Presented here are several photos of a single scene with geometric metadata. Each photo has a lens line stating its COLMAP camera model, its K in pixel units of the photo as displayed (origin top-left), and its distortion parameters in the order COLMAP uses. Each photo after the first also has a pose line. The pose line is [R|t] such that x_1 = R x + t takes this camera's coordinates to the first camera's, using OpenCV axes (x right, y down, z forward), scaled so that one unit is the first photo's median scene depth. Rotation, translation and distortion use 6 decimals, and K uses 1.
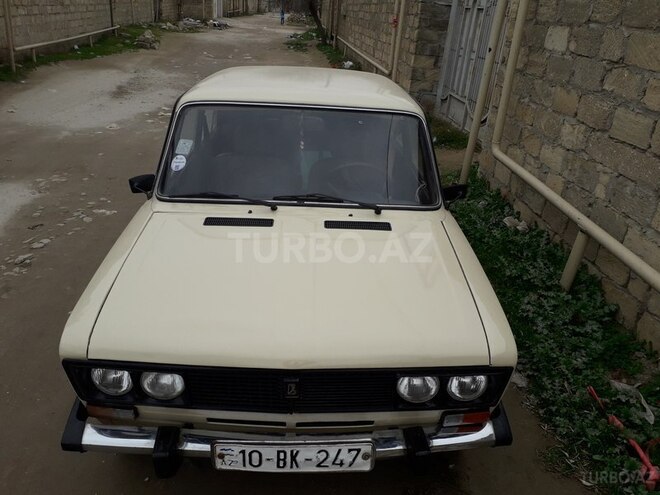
lens RADIAL K [[512.4, 0, 330.0], [0, 512.4, 247.5], [0, 0, 1]] dist [0.072311, -0.080690]
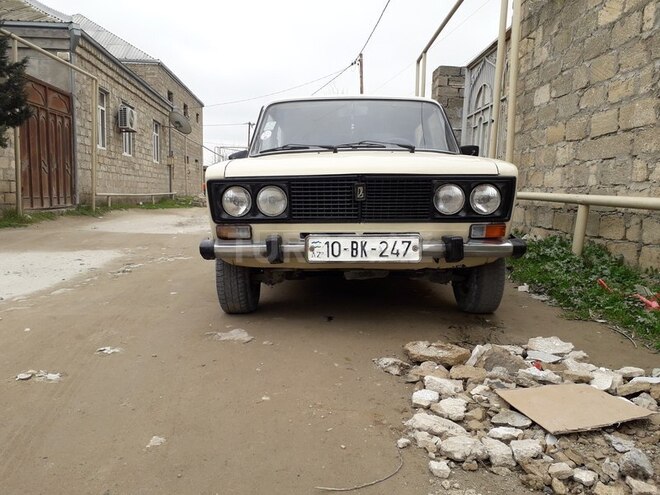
lens RADIAL K [[512.4, 0, 330.0], [0, 512.4, 247.5], [0, 0, 1]] dist [0.072311, -0.080690]
pose [[0.997341, -0.047754, -0.055049, -0.082116], [0.027938, 0.948216, -0.316396, 0.831646], [0.067307, 0.314017, 0.947029, -0.319638]]
